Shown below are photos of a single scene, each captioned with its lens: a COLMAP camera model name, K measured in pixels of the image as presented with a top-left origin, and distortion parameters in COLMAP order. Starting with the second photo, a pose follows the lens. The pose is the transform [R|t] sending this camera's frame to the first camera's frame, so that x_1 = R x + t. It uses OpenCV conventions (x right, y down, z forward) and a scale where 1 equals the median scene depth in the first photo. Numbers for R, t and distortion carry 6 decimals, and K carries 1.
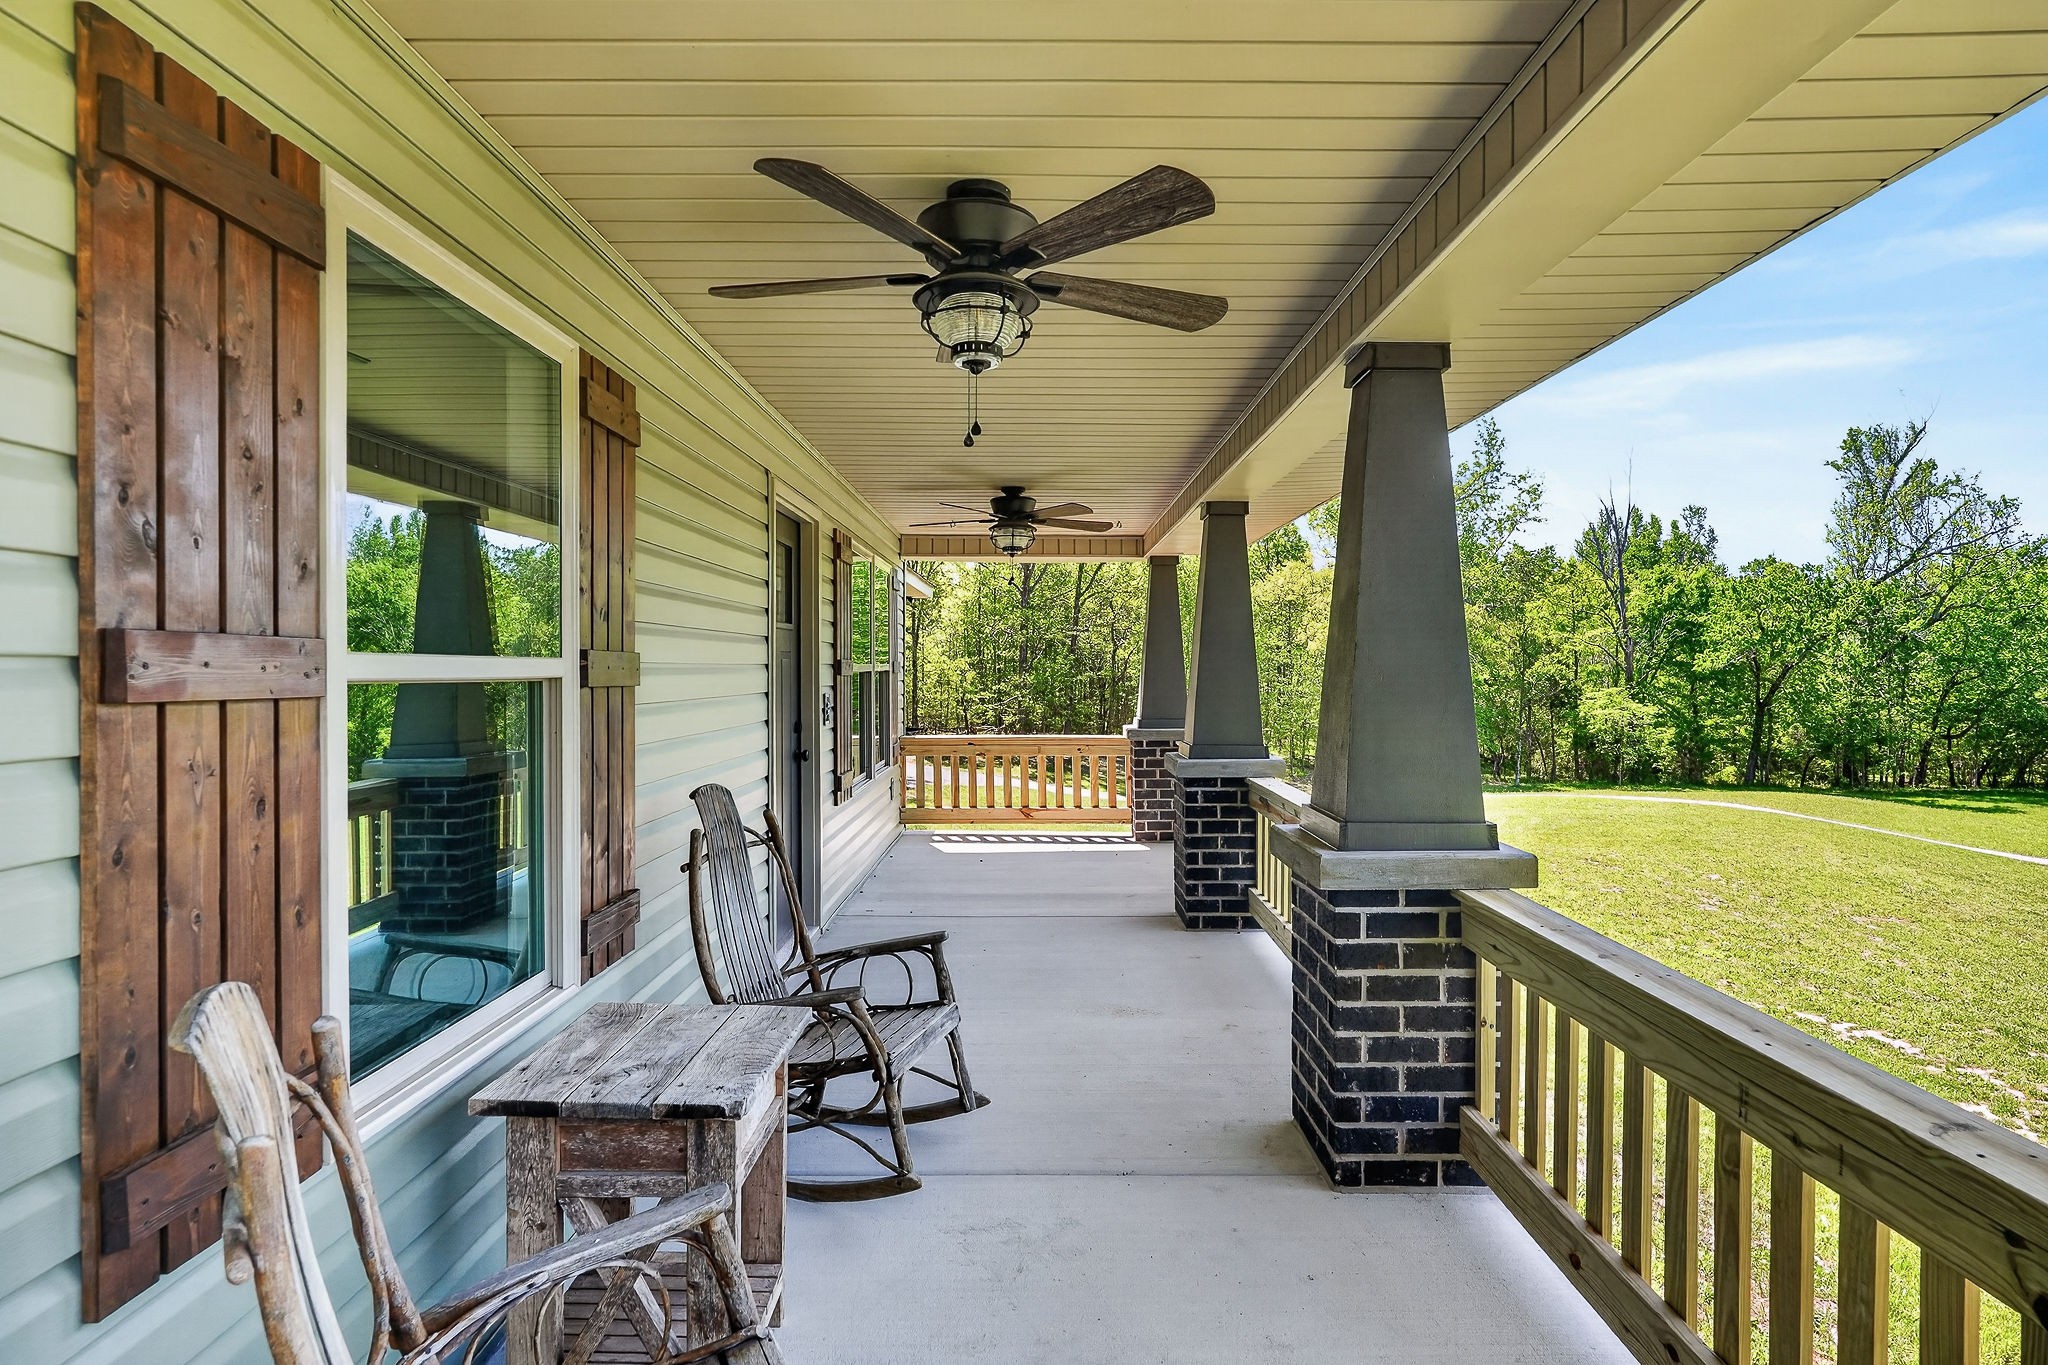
lens RADIAL K [[1061.9, 0, 1024.0], [0, 1061.9, 682.5], [0, 0, 1]] dist [-0.004838, -0.000193]
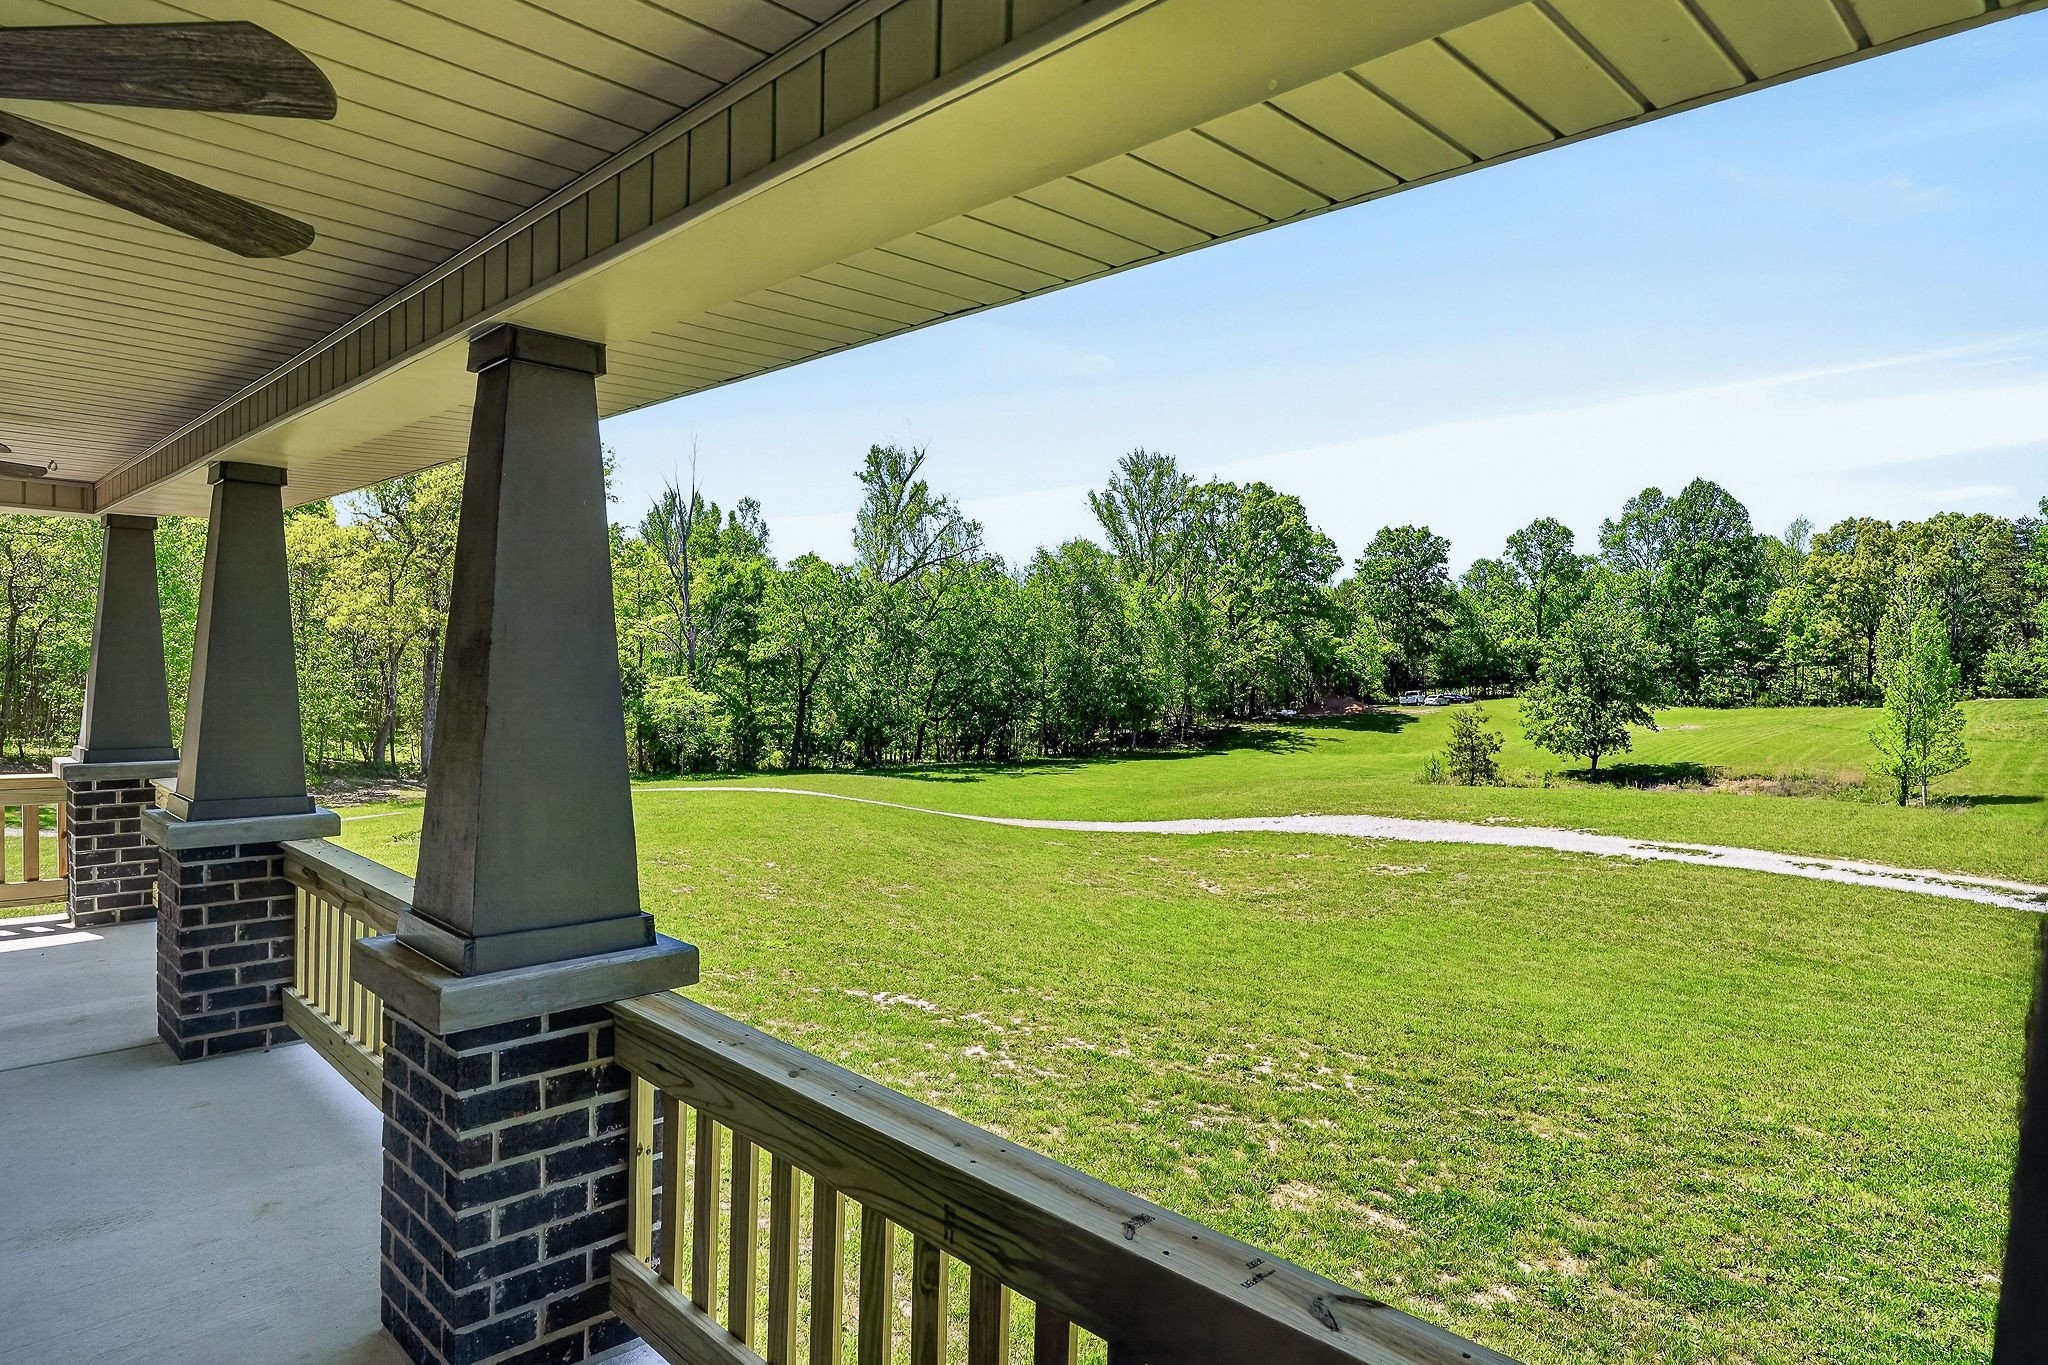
lens RADIAL K [[1195.8, 0, 1024.0], [0, 1195.8, 682.5], [0, 0, 1]] dist [-0.002051, 0.001888]
pose [[0.708034, 0.003061, 0.706171, -0.027450], [-0.006785, 0.999974, 0.002468, -0.058906], [-0.706145, -0.006539, 0.708037, 0.100376]]
